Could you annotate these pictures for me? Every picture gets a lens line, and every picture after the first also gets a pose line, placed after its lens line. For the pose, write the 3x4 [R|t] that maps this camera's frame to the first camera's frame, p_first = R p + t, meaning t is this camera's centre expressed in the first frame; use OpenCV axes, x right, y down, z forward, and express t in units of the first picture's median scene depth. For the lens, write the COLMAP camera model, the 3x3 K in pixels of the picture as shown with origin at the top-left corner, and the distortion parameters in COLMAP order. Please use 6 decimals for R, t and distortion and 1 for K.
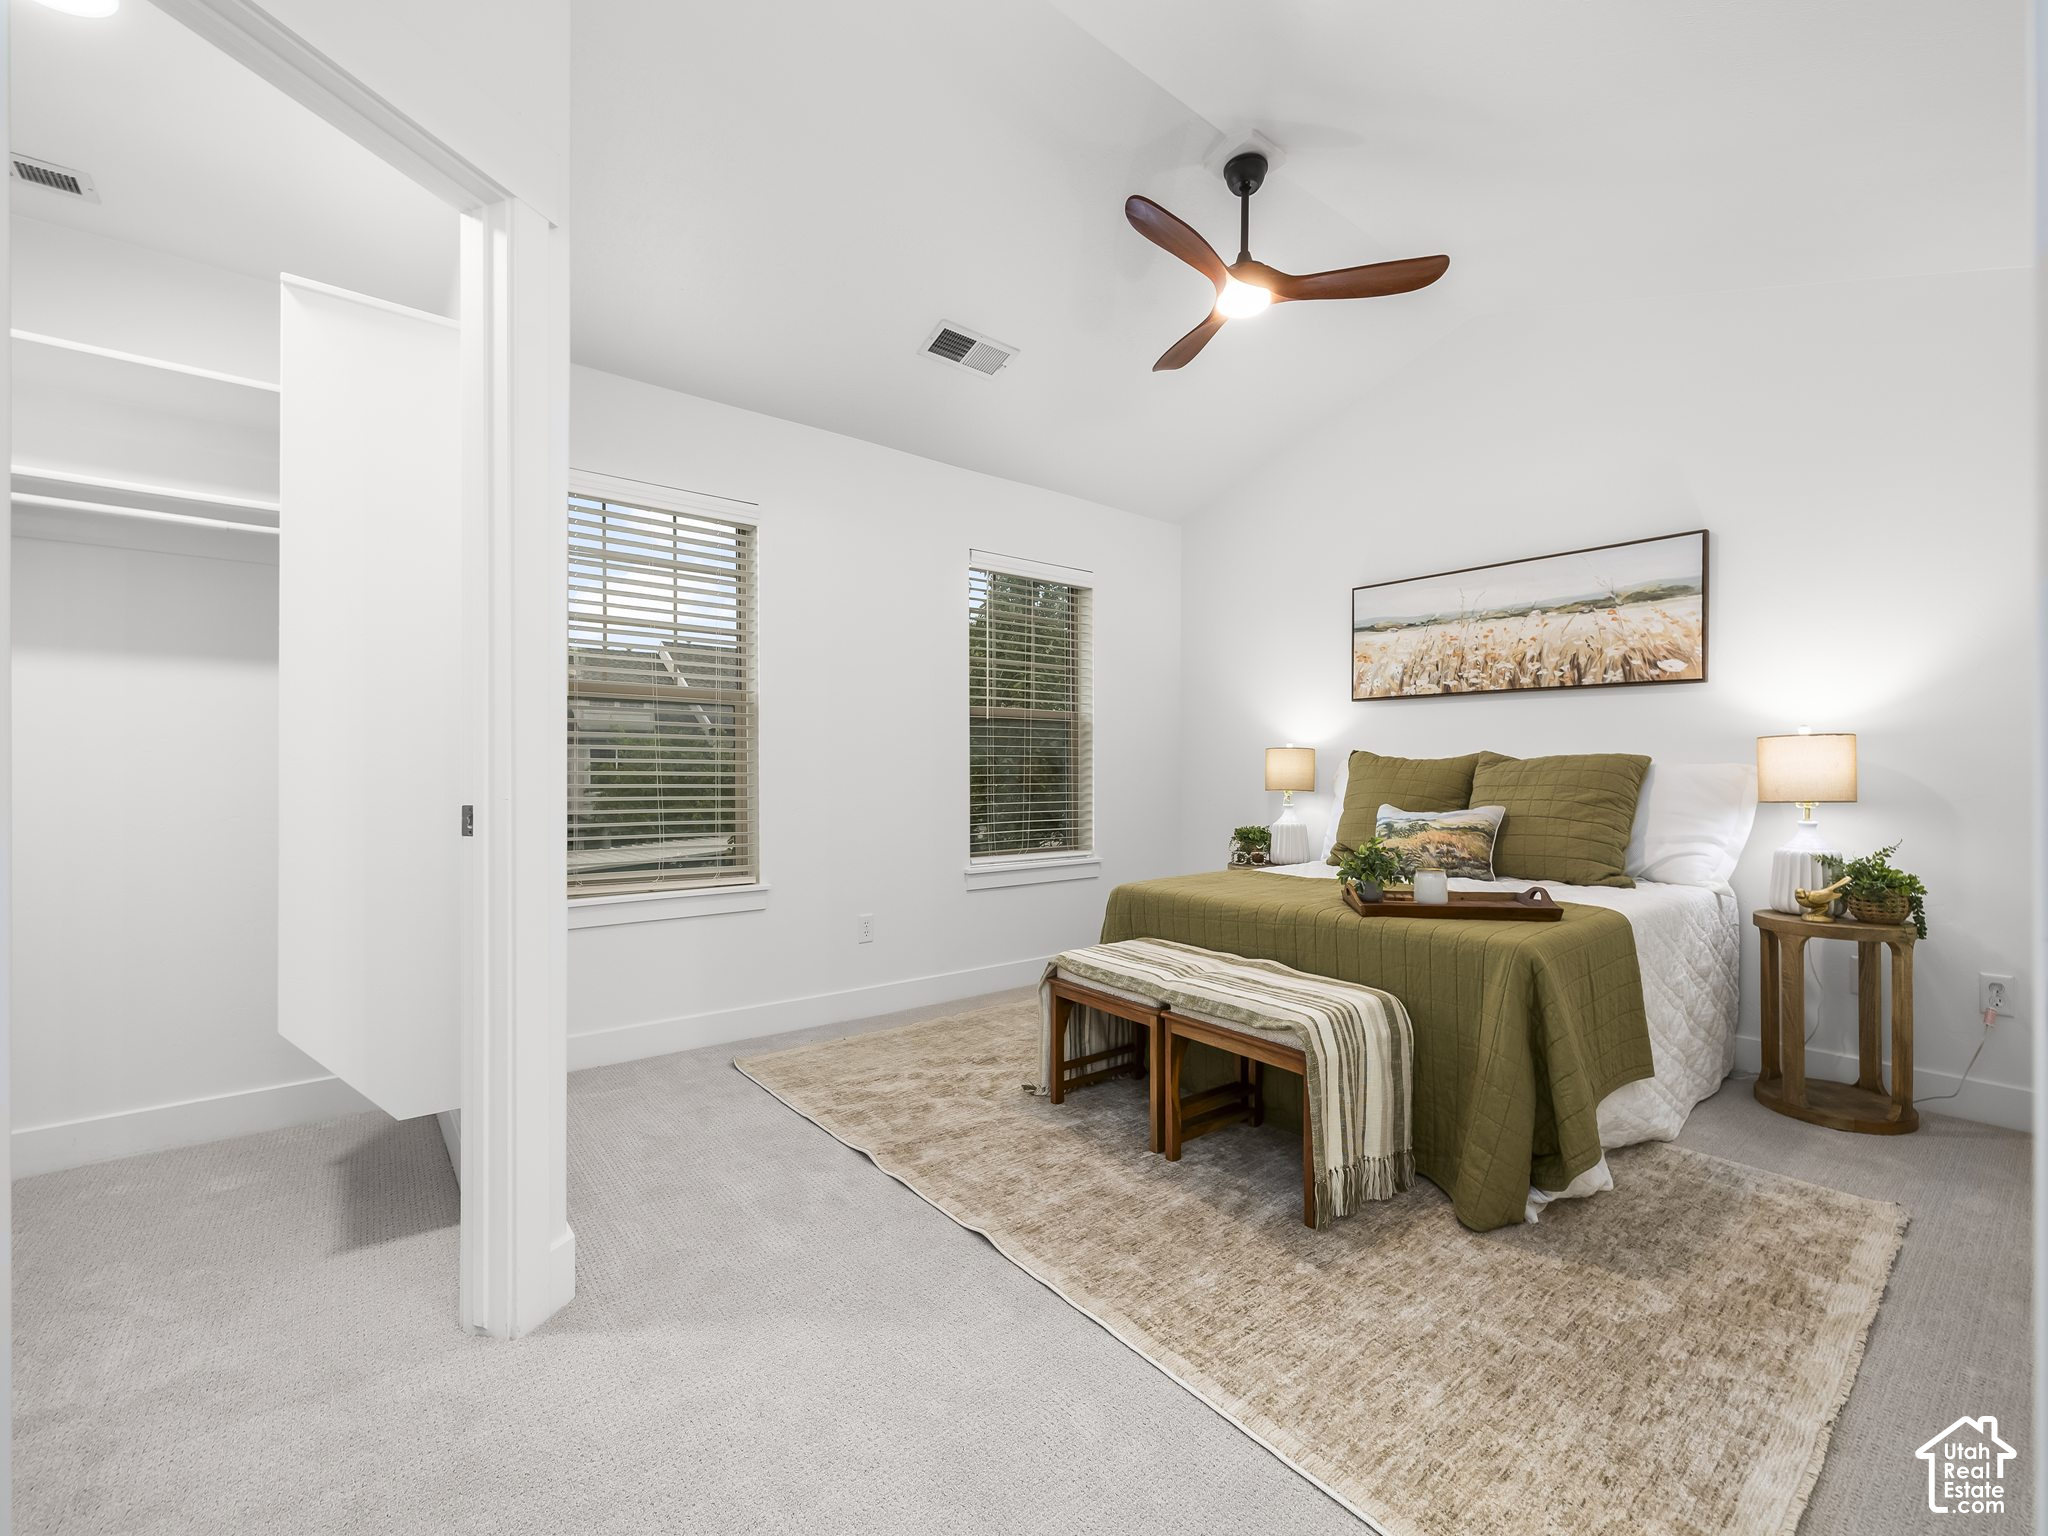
lens RADIAL K [[865.1, 0, 1015.9], [0, 865.1, 760.6], [0, 0, 1]] dist [0.002402, 0.000768]
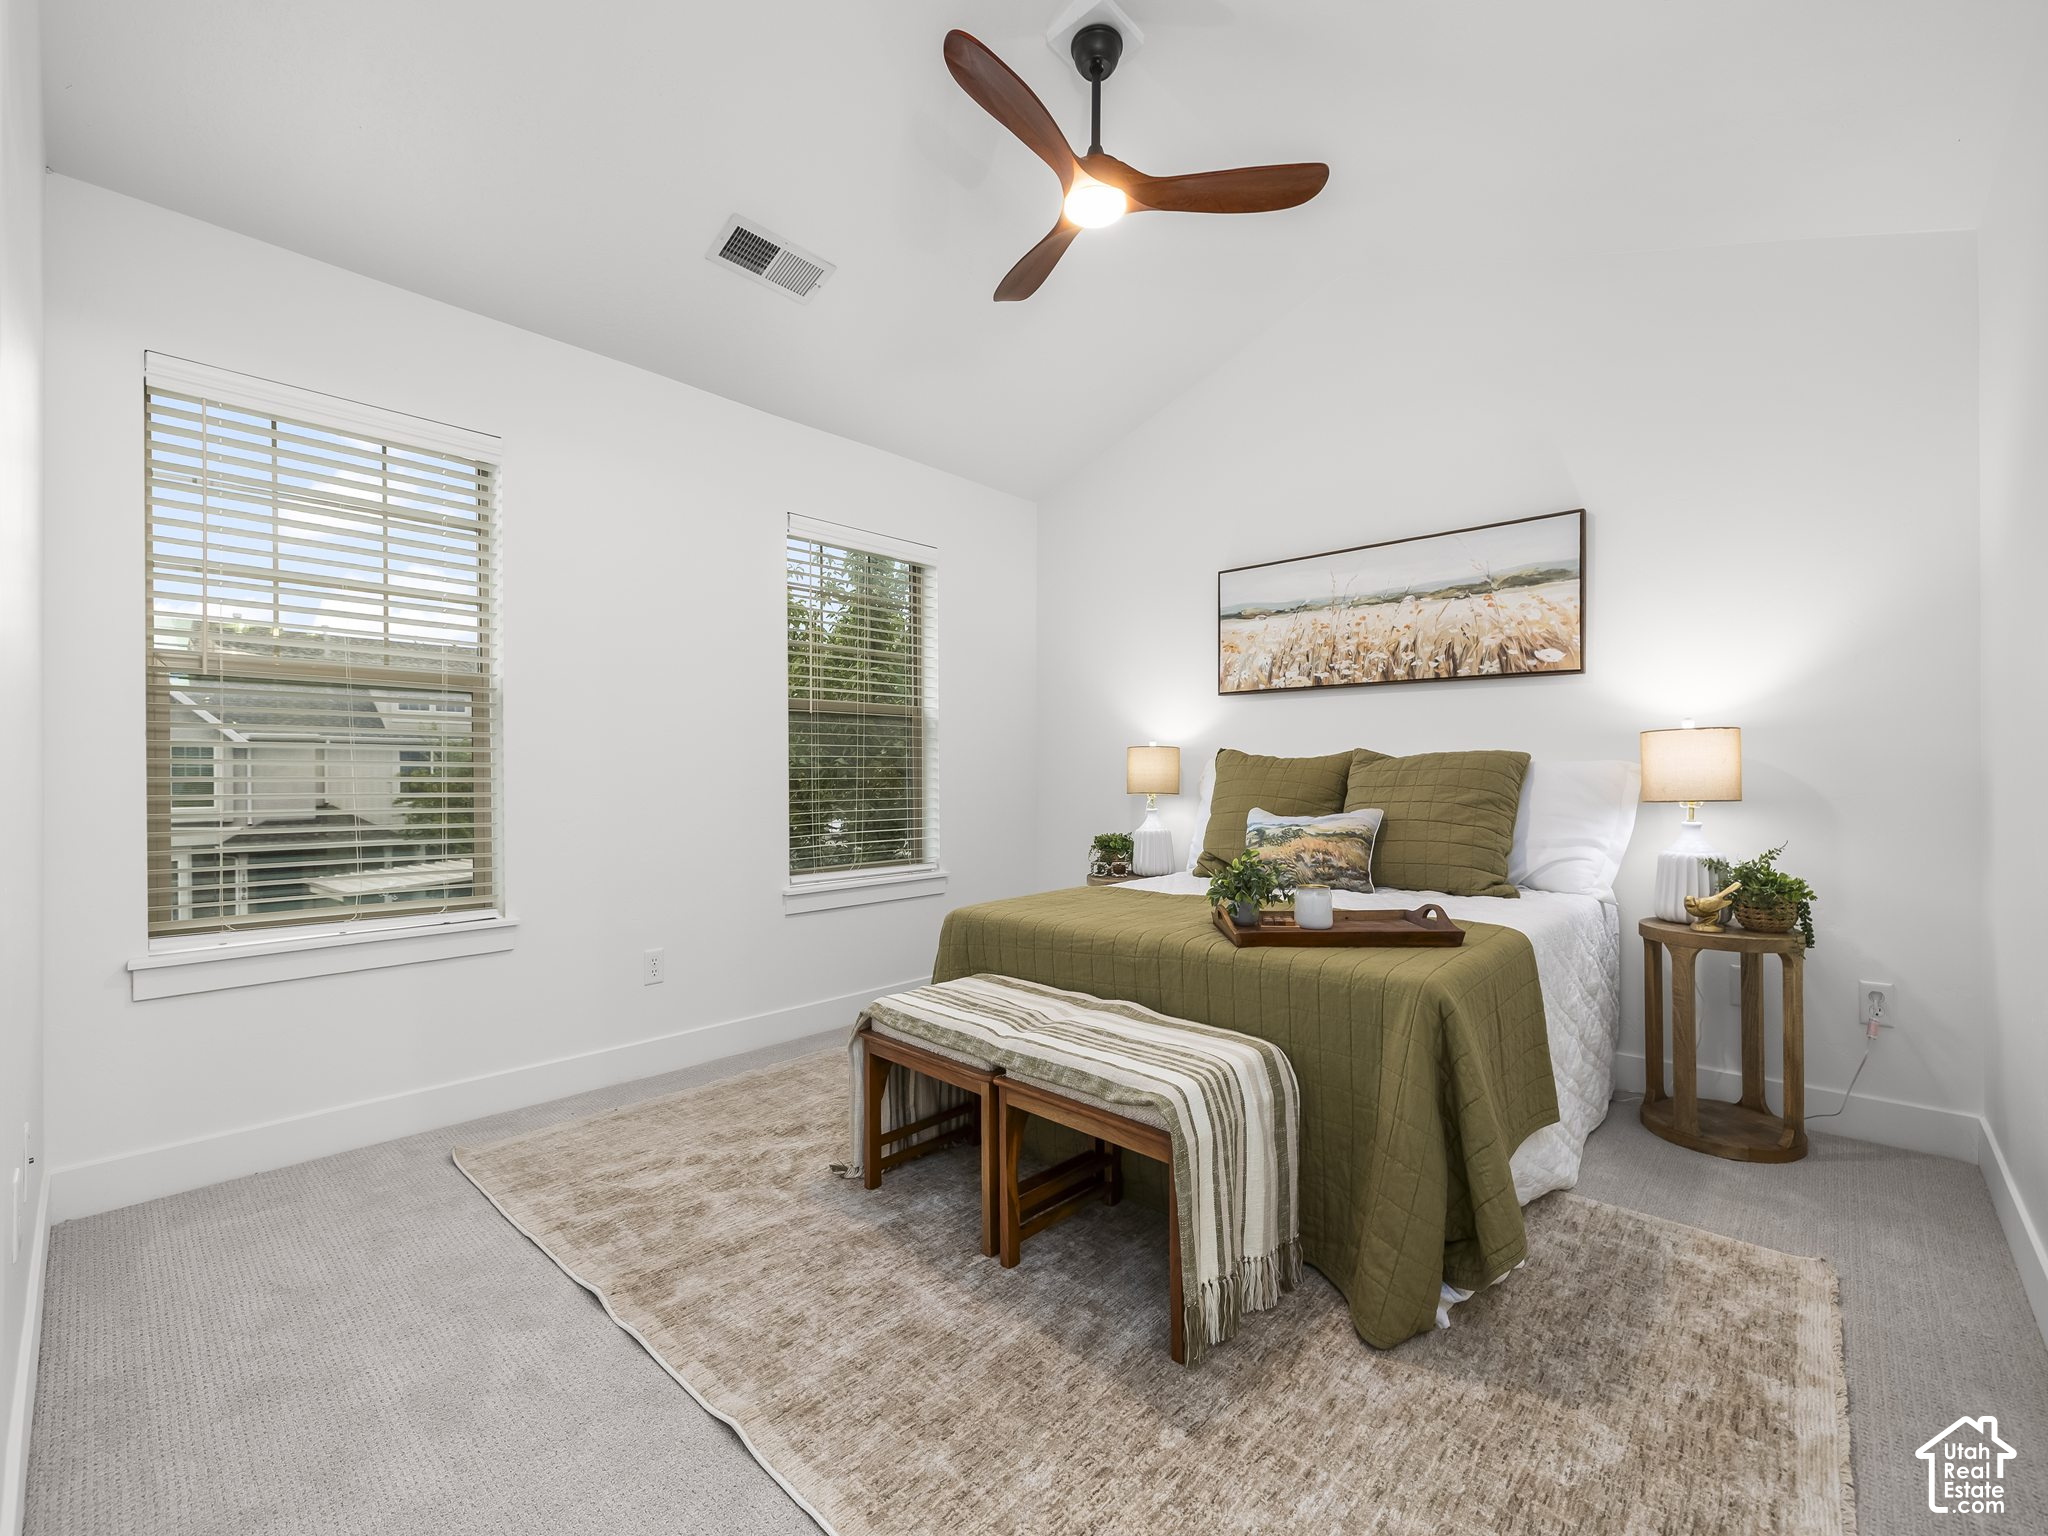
lens RADIAL K [[865.1, 0, 1015.9], [0, 865.1, 760.6], [0, 0, 1]] dist [0.002402, 0.000768]
pose [[0.989244, -0.003155, 0.146239, 0.066064], [0.003887, 0.999981, -0.004721, 0.006060], [-0.146221, 0.005238, 0.989238, 0.197147]]
